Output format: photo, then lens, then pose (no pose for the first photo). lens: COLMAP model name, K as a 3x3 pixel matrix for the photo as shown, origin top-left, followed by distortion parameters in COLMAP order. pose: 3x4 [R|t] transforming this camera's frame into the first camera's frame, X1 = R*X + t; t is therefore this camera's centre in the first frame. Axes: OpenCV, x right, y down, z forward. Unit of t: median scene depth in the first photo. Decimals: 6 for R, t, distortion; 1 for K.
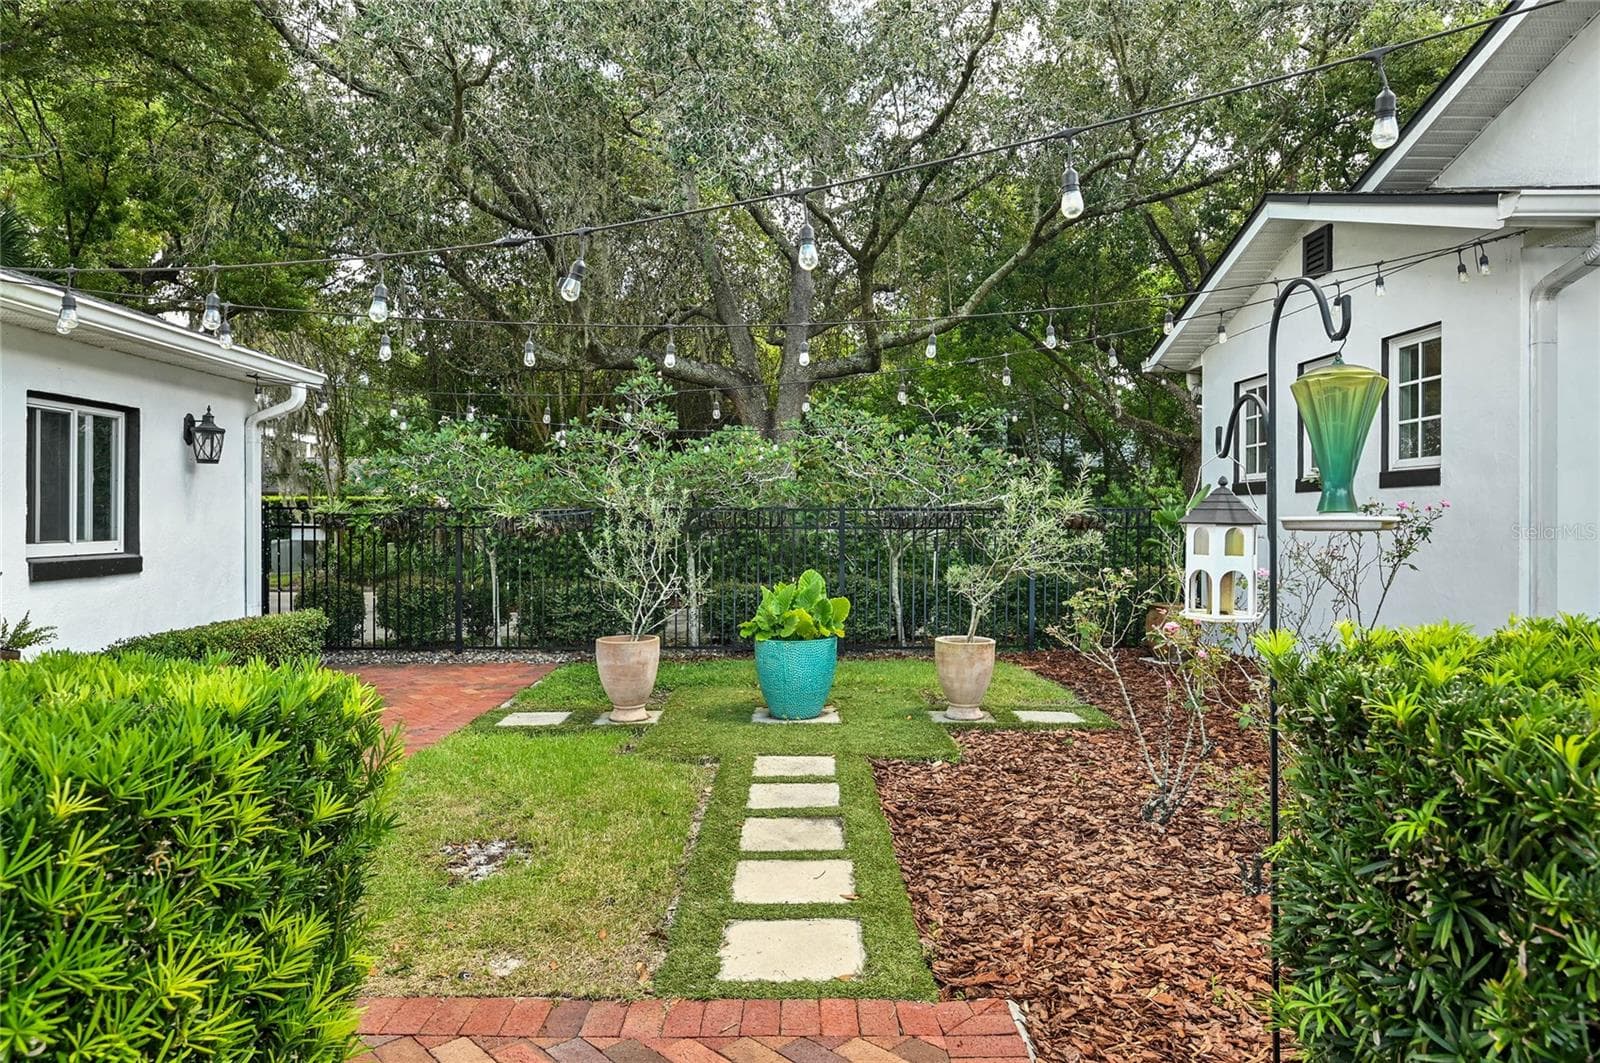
lens RADIAL K [[954.2, 0, 796.1], [0, 954.2, 529.1], [0, 0, 1]] dist [-0.000209, -0.001366]
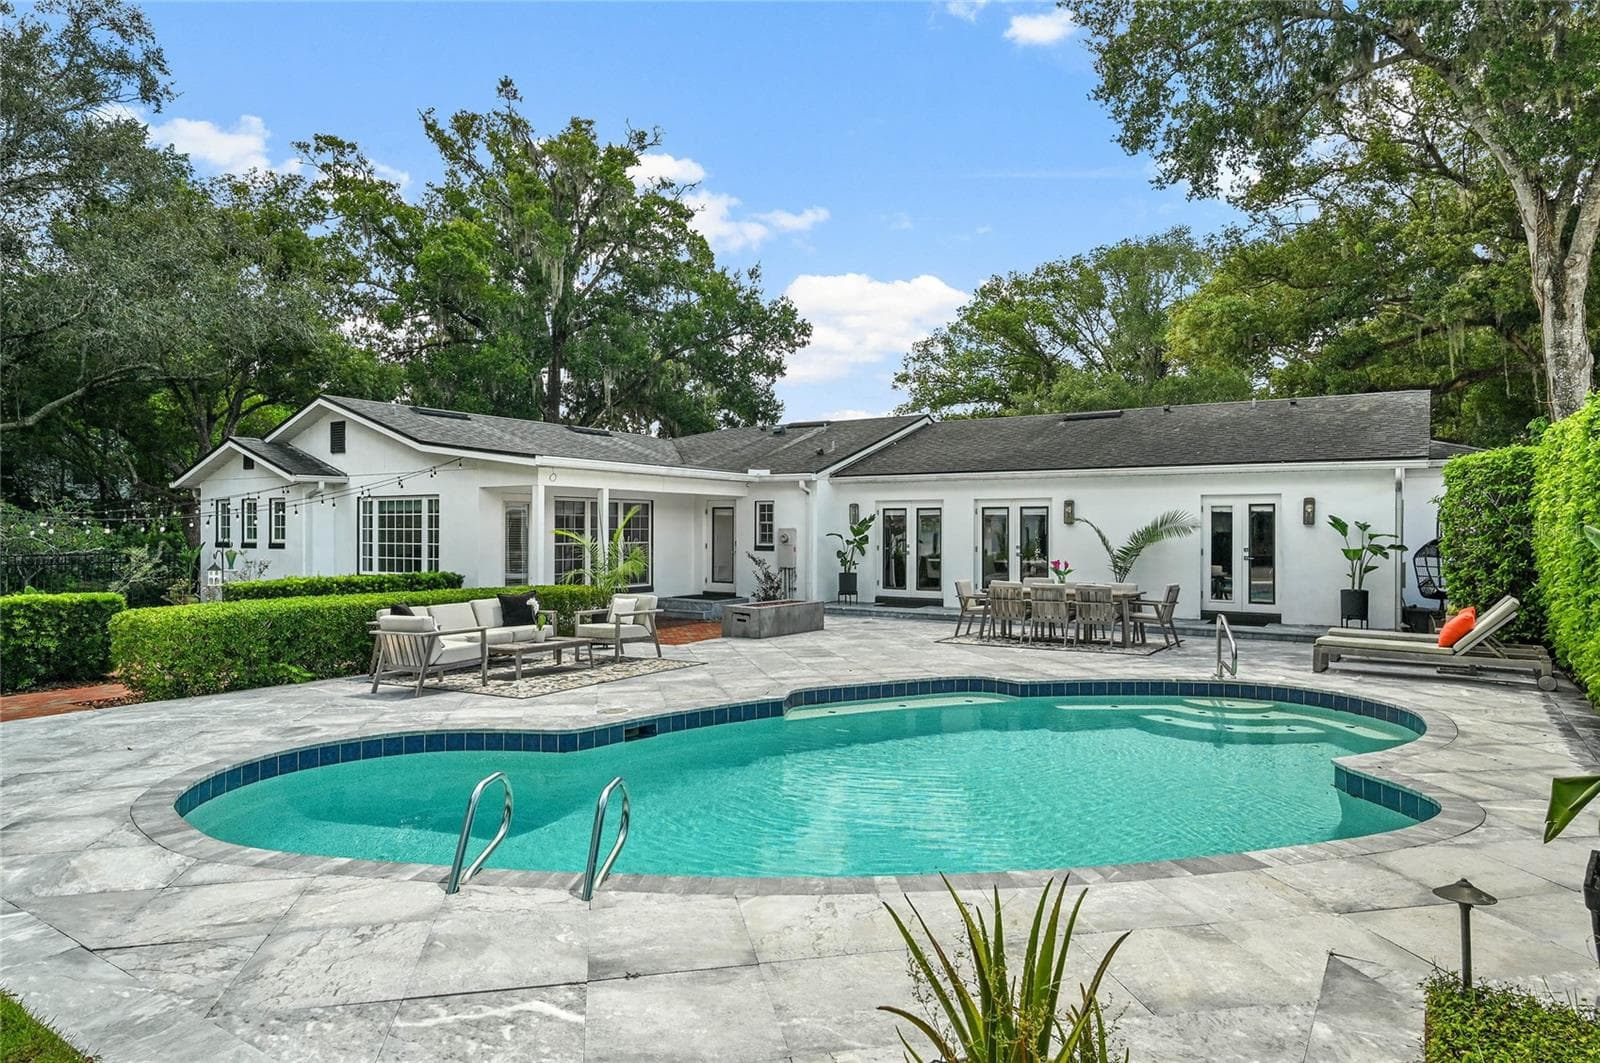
lens RADIAL K [[954.2, 0, 796.1], [0, 954.2, 529.1], [0, 0, 1]] dist [-0.000209, -0.001366]
pose [[0.557242, 0.003860, 0.830341, -0.947811], [0.004718, 0.999958, -0.007815, -0.074293], [-0.830336, 0.008273, 0.557201, -2.045993]]
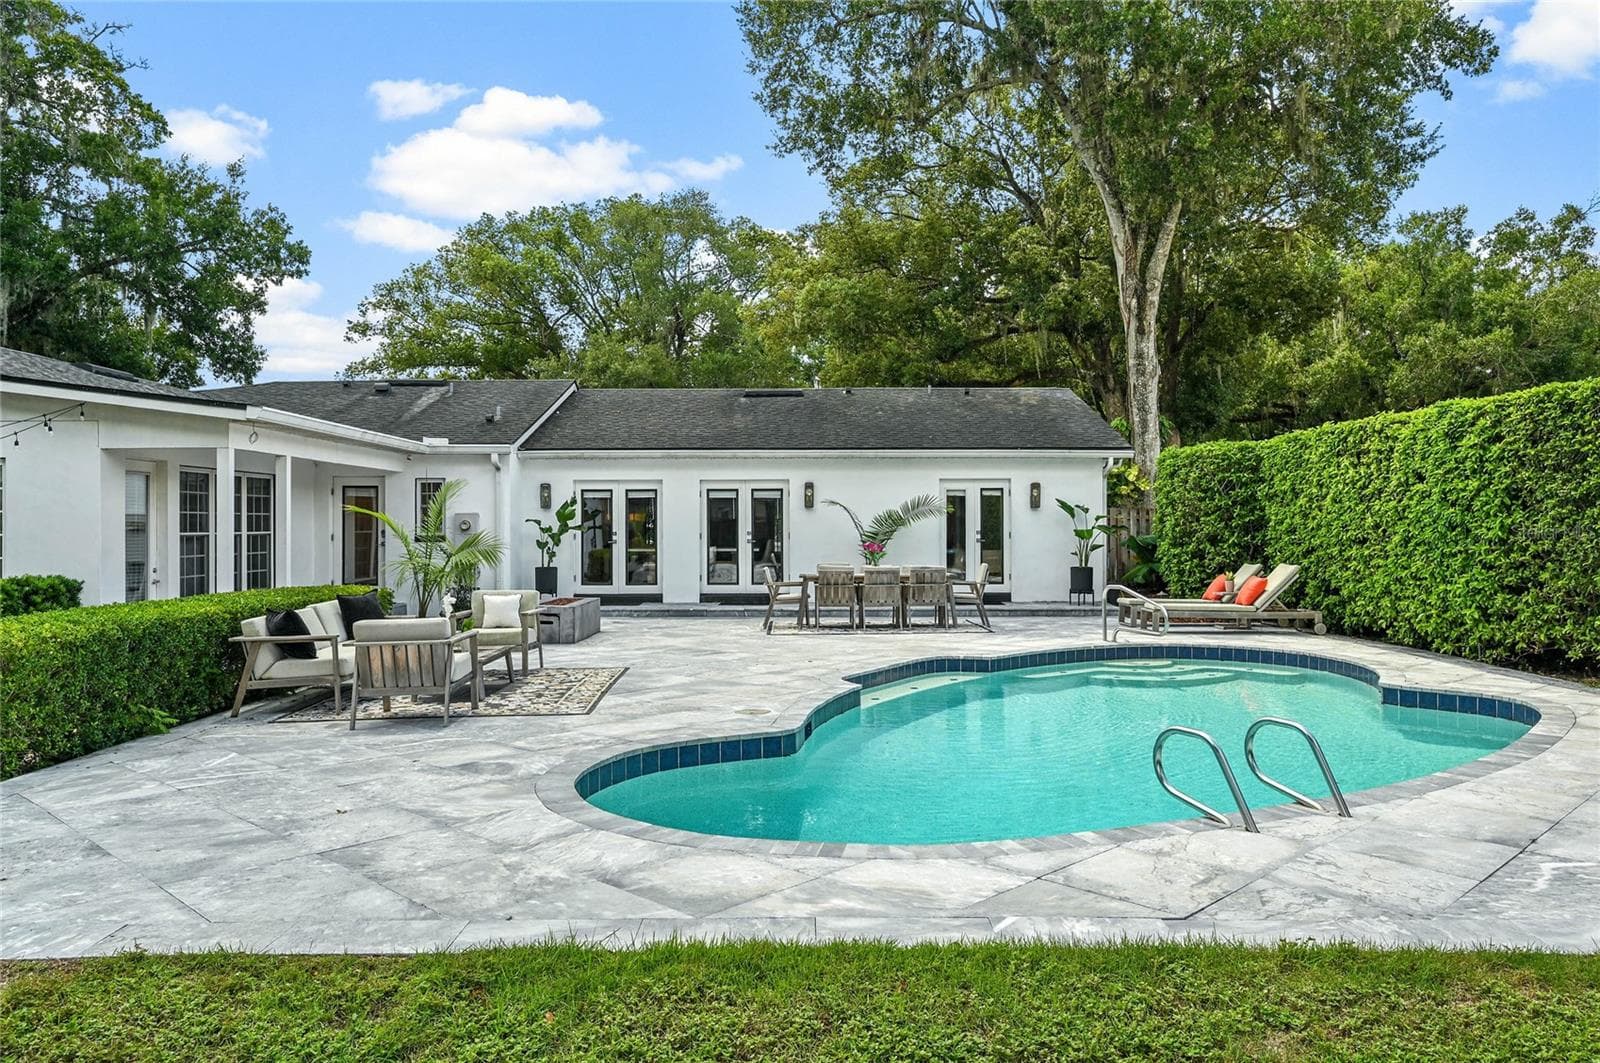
lens RADIAL K [[1154.5, 0, 792.6], [0, 1154.5, 527.0], [0, 0, 1]] dist [-0.002082, -0.002534]
pose [[0.016030, 0.001112, 0.999871, -1.358453], [0.012228, 0.999924, -0.001308, -0.050907], [-0.999797, 0.012247, 0.016016, -1.174281]]
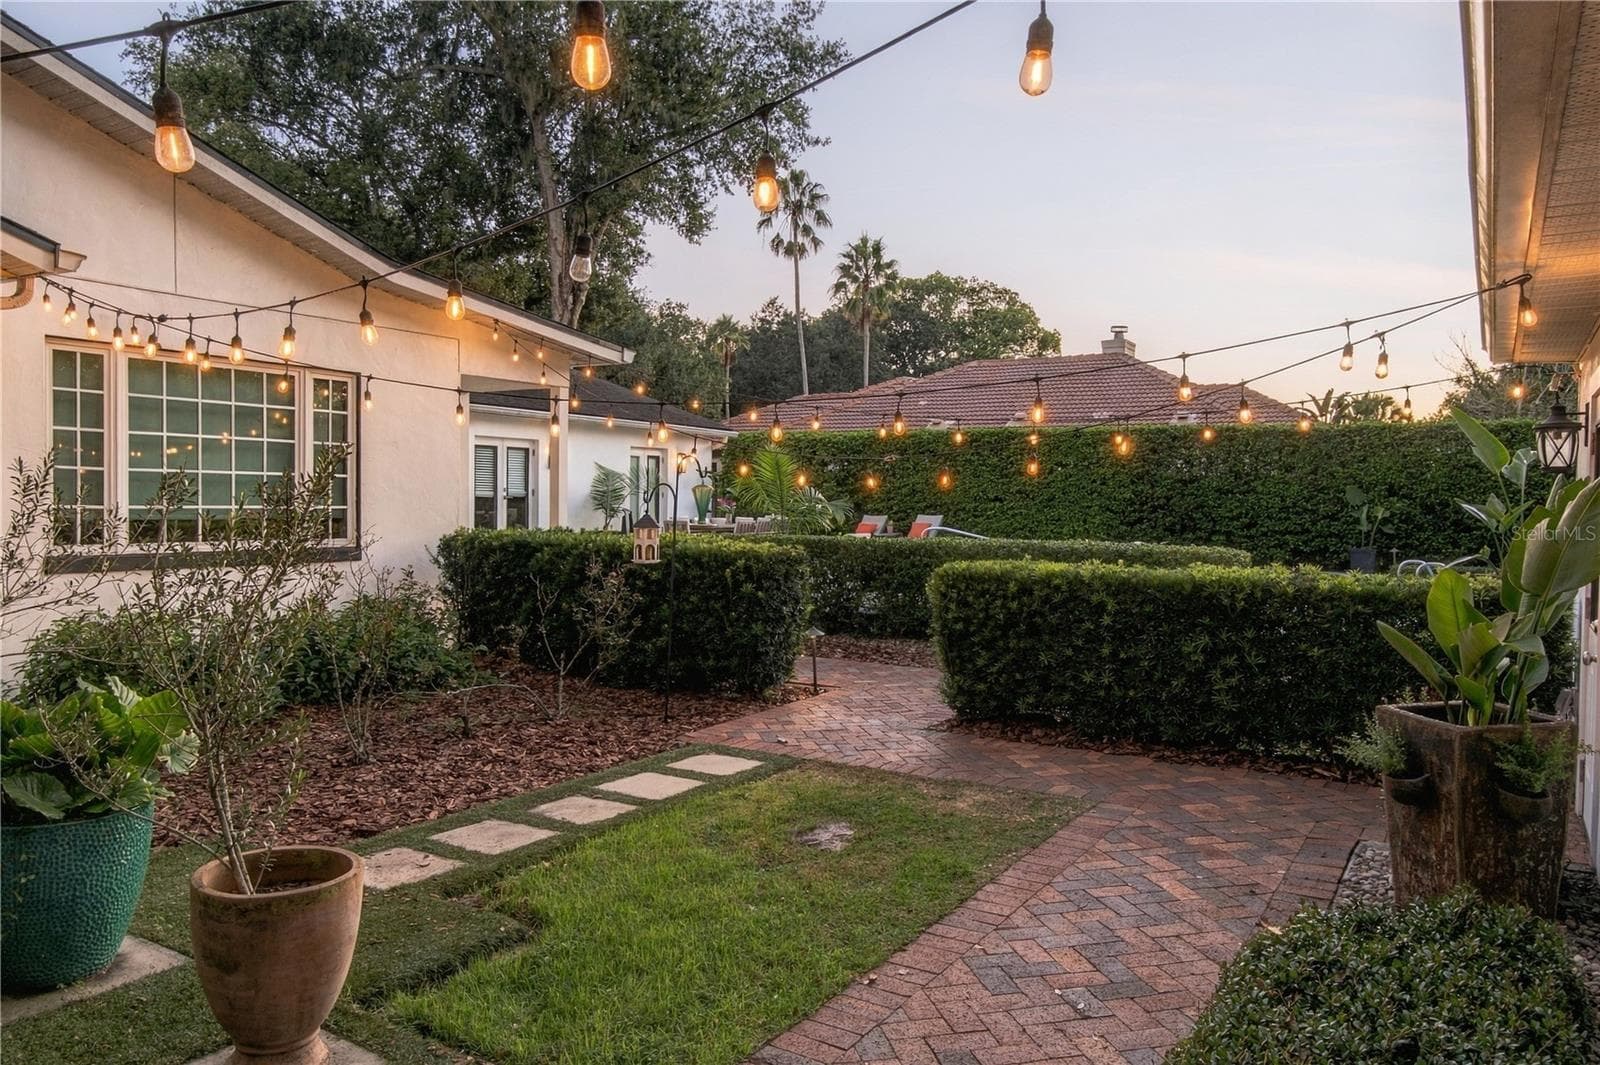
lens RADIAL K [[1163.7, 0, 819.0], [0, 1163.7, 528.1], [0, 0, 1]] dist [0.000729, -0.003987]
pose [[-0.858702, -0.021921, 0.512006, -0.635611], [-0.006375, 0.999464, 0.032098, -0.041011], [-0.512435, 0.024299, -0.858382, 1.364928]]
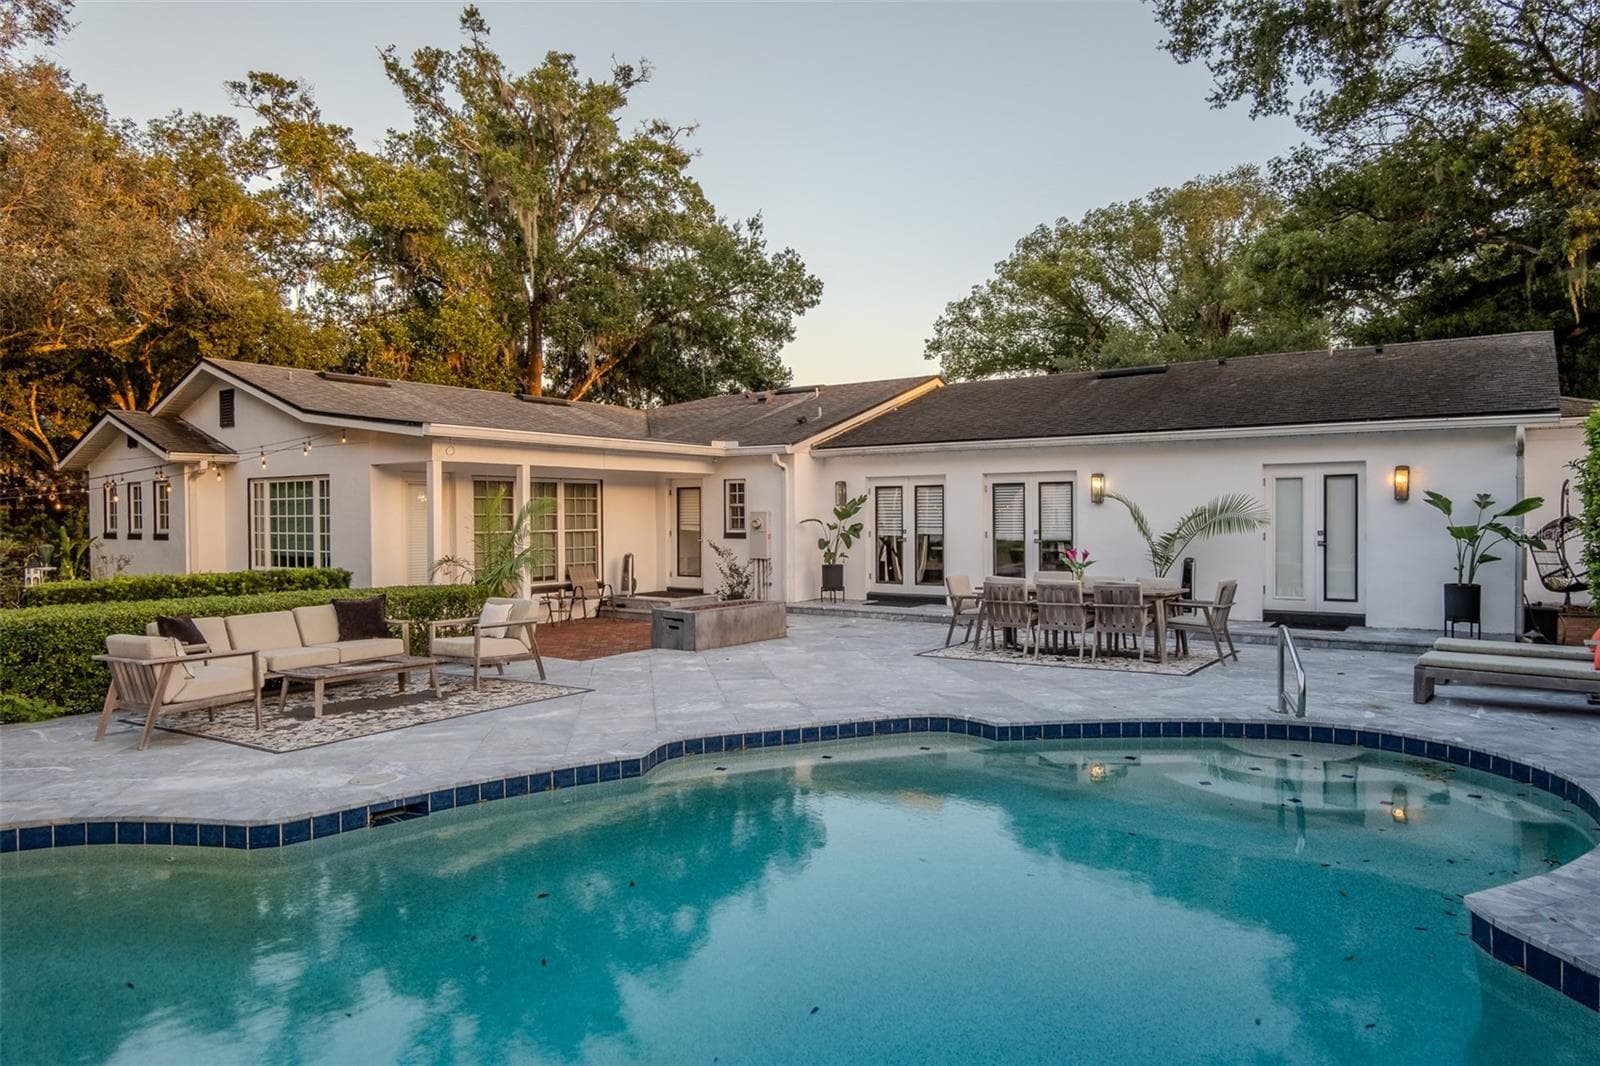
lens RADIAL K [[1001.9, 0, 800.0], [0, 1001.9, 533.0], [0, 0, 1]] dist [-0.002460, -0.016869]
pose [[0.590530, -0.016842, 0.806840, -0.514433], [0.012966, 0.999851, 0.011381, -0.072112], [-0.806912, 0.003741, 0.590660, -1.983302]]
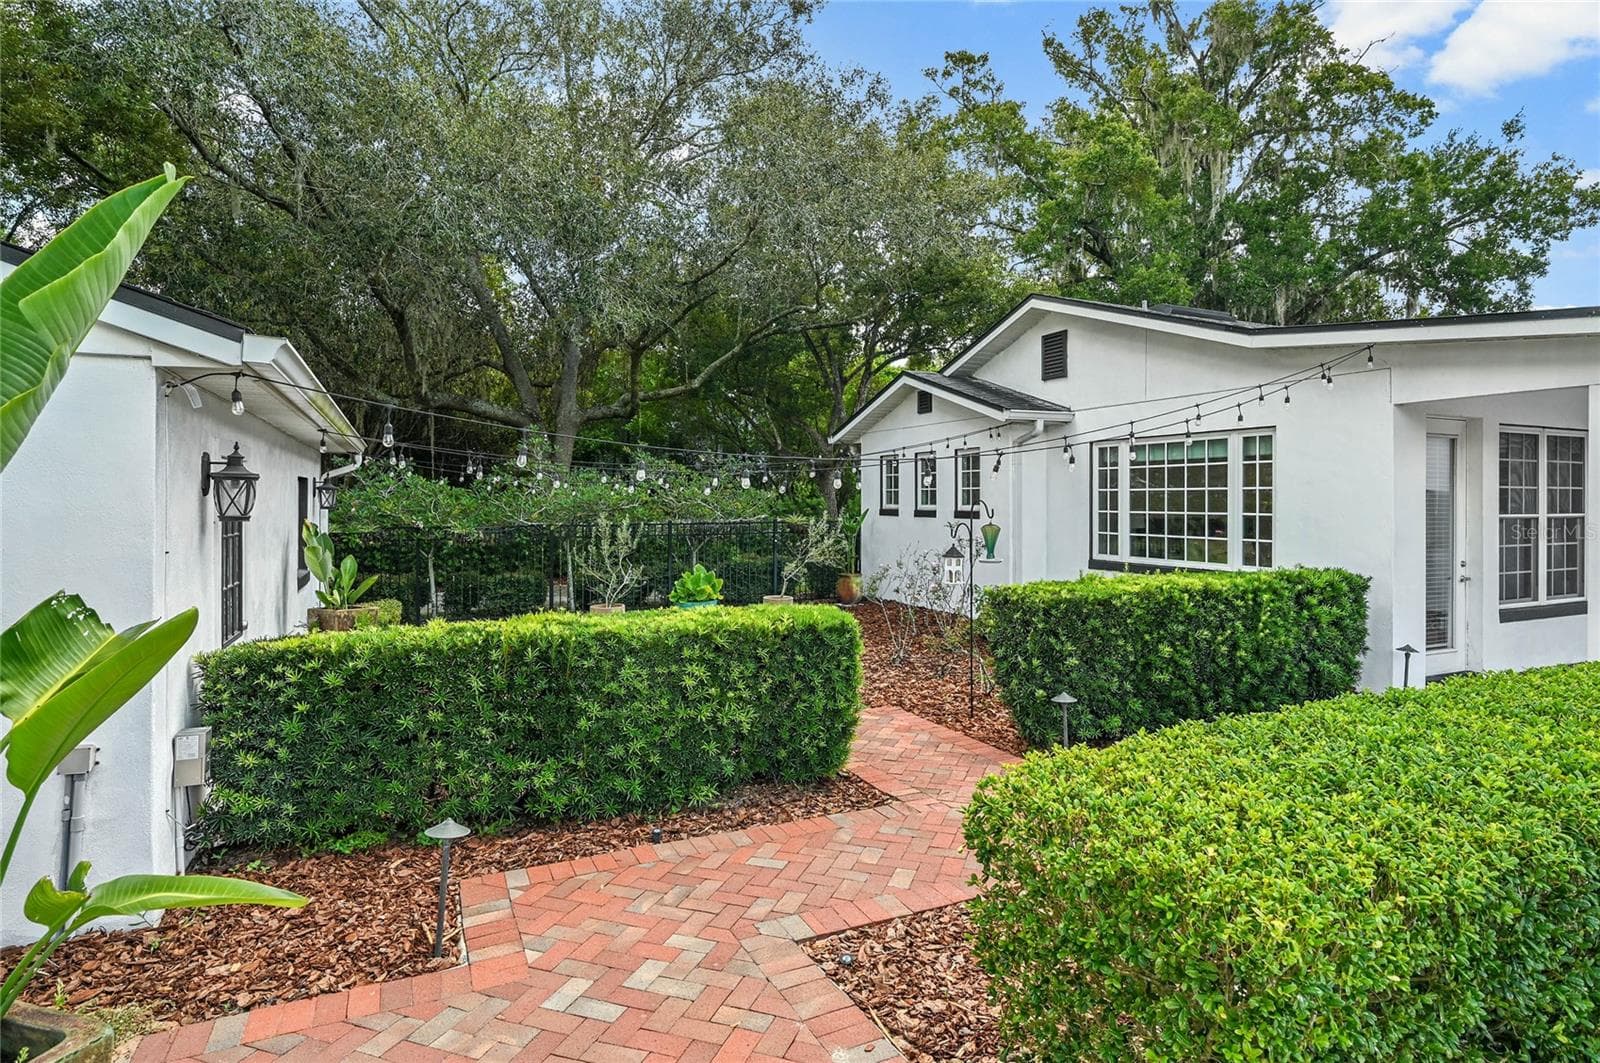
lens RADIAL K [[839.9, 0, 800.6], [0, 839.9, 499.9], [0, 0, 1]] dist [-0.001505, -0.001041]
pose [[0.907881, 0.002029, 0.419223, -0.510286], [0.001983, 0.999956, -0.009133, -0.070041], [-0.419223, 0.009123, 0.907838, -0.590388]]
